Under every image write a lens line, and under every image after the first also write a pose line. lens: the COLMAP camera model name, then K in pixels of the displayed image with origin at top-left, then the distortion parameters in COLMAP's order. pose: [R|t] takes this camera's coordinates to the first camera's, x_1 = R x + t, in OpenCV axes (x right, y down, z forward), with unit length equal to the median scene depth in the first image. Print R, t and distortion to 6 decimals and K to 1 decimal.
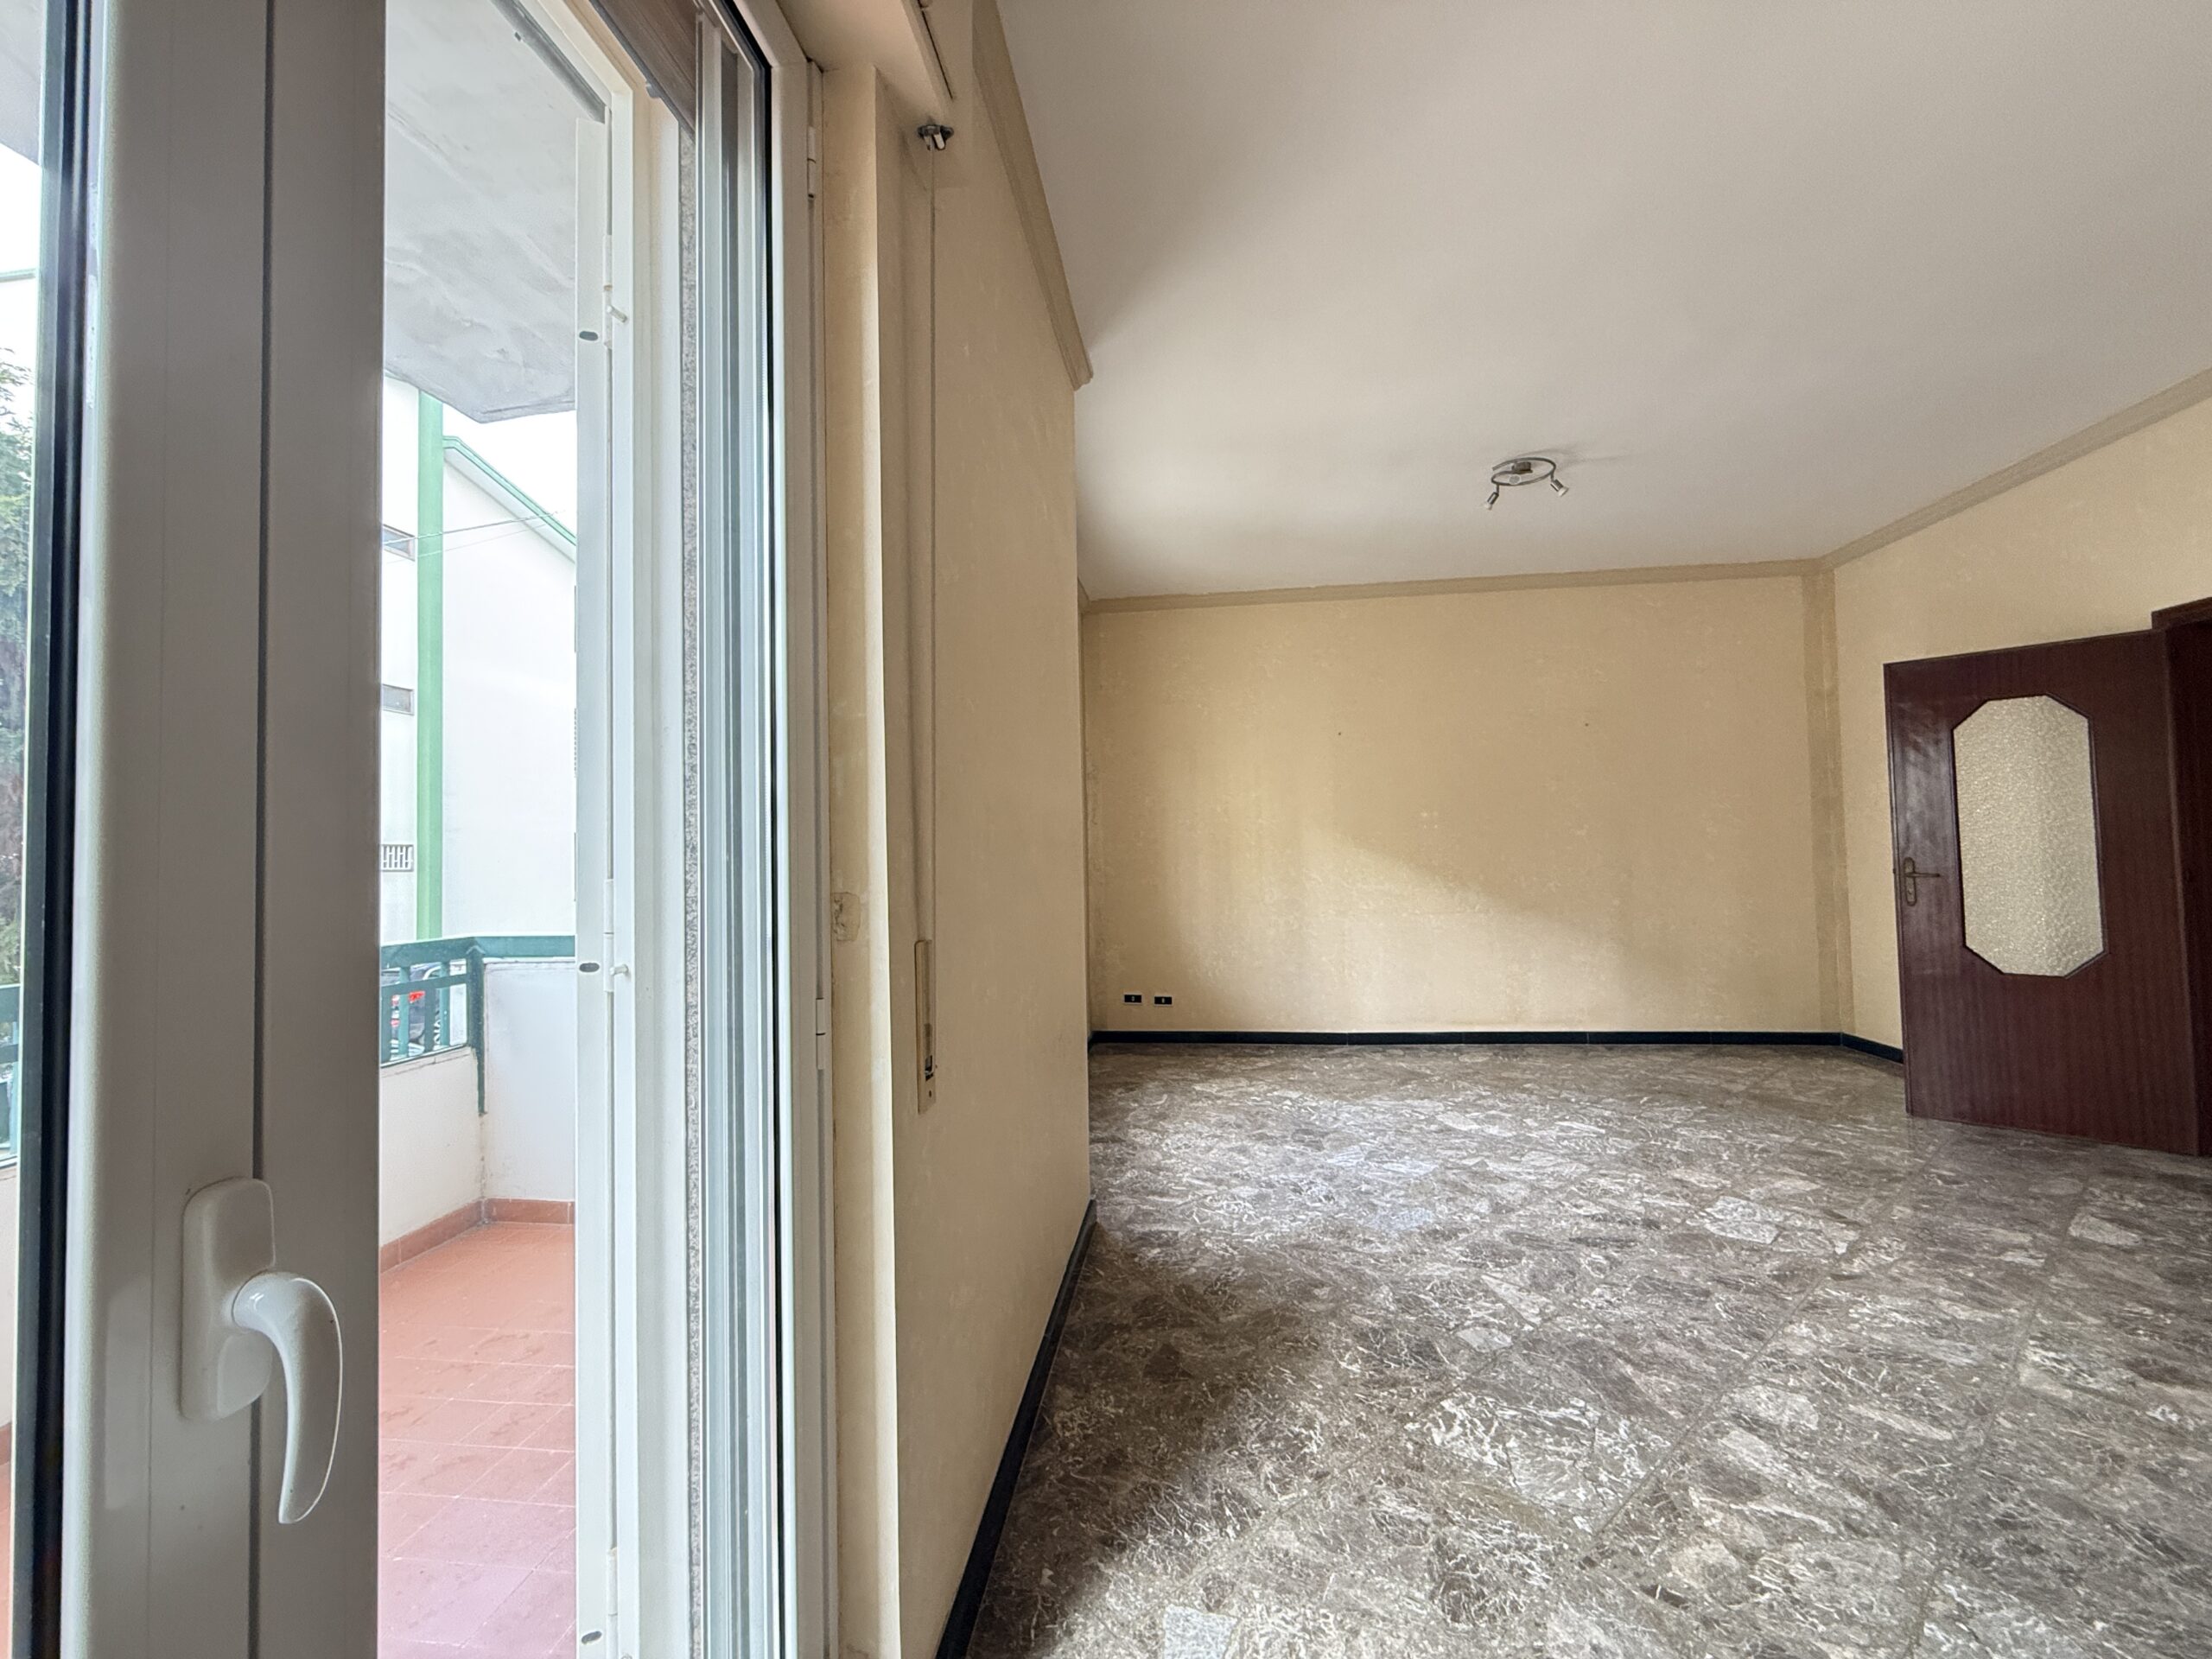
lens RADIAL K [[881.1, 0, 1101.4], [0, 881.1, 827.9], [0, 0, 1]] dist [0.001182, 0.000292]
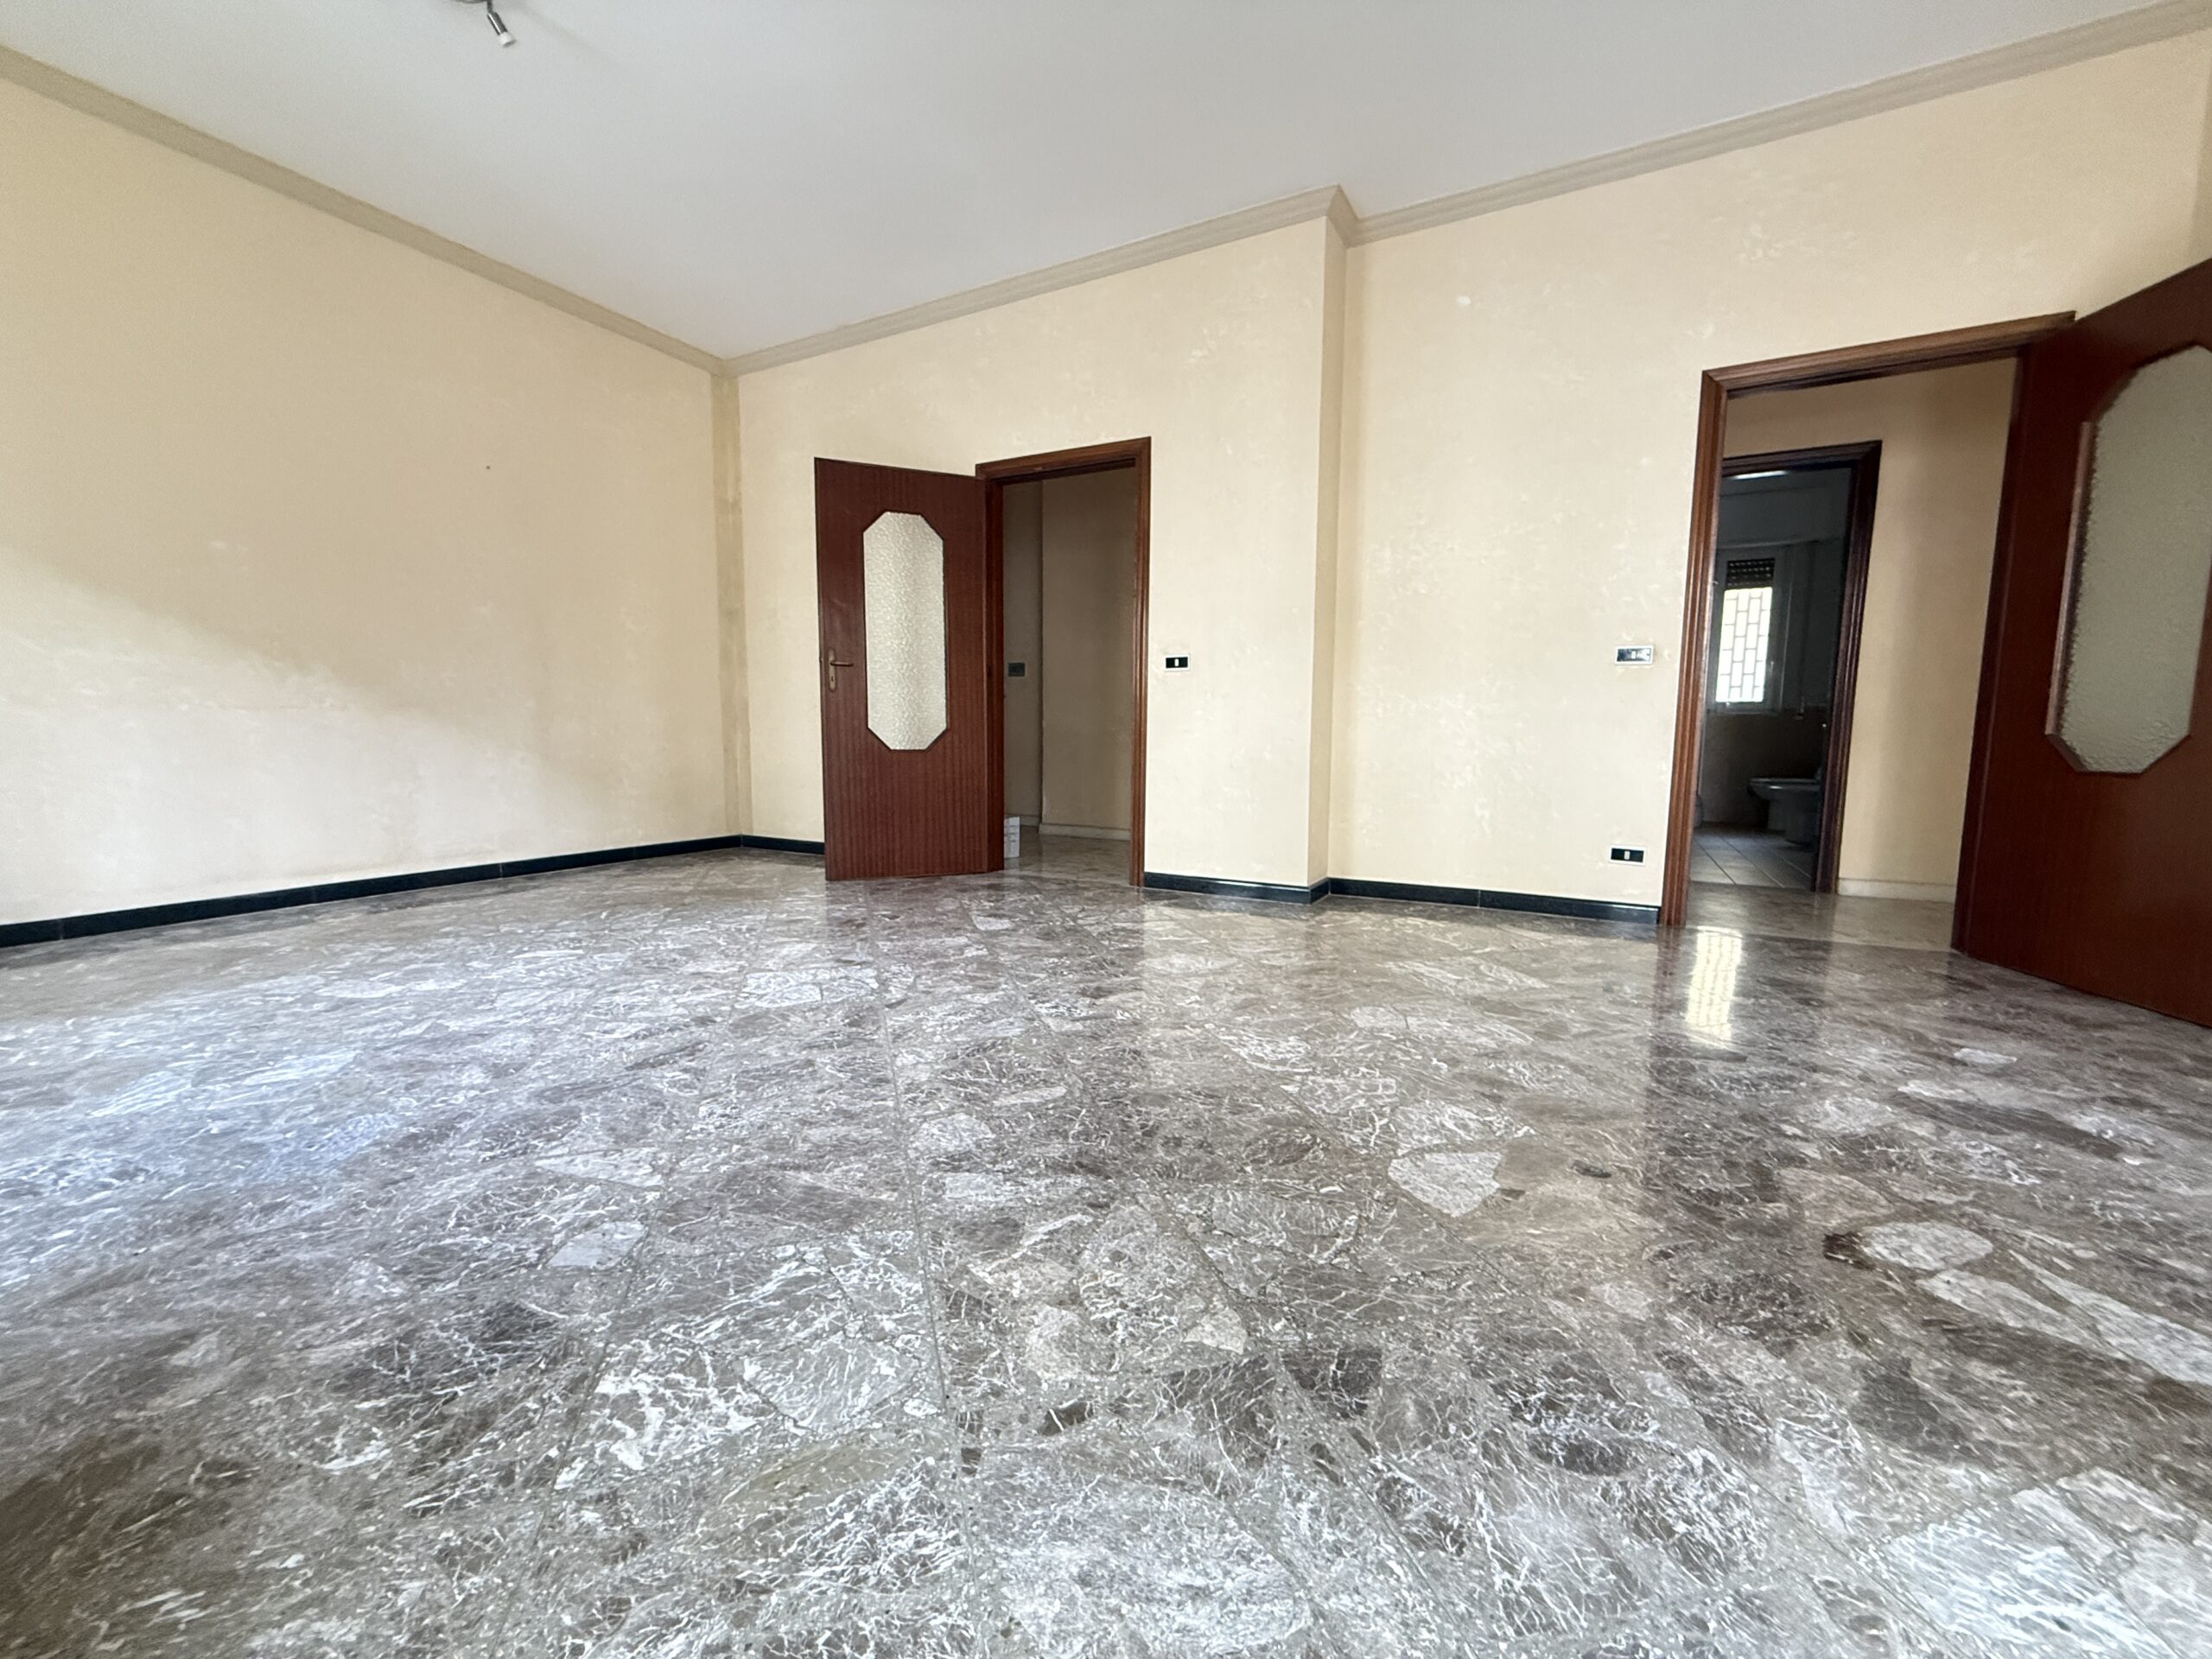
lens RADIAL K [[880.2, 0, 1100.4], [0, 880.2, 829.3], [0, 0, 1]] dist [0.000076, 0.000052]
pose [[0.370551, -0.078790, 0.925464, 0.029775], [-0.046062, 0.993611, 0.103035, 0.179565], [-0.927669, -0.080808, 0.364554, 0.392986]]
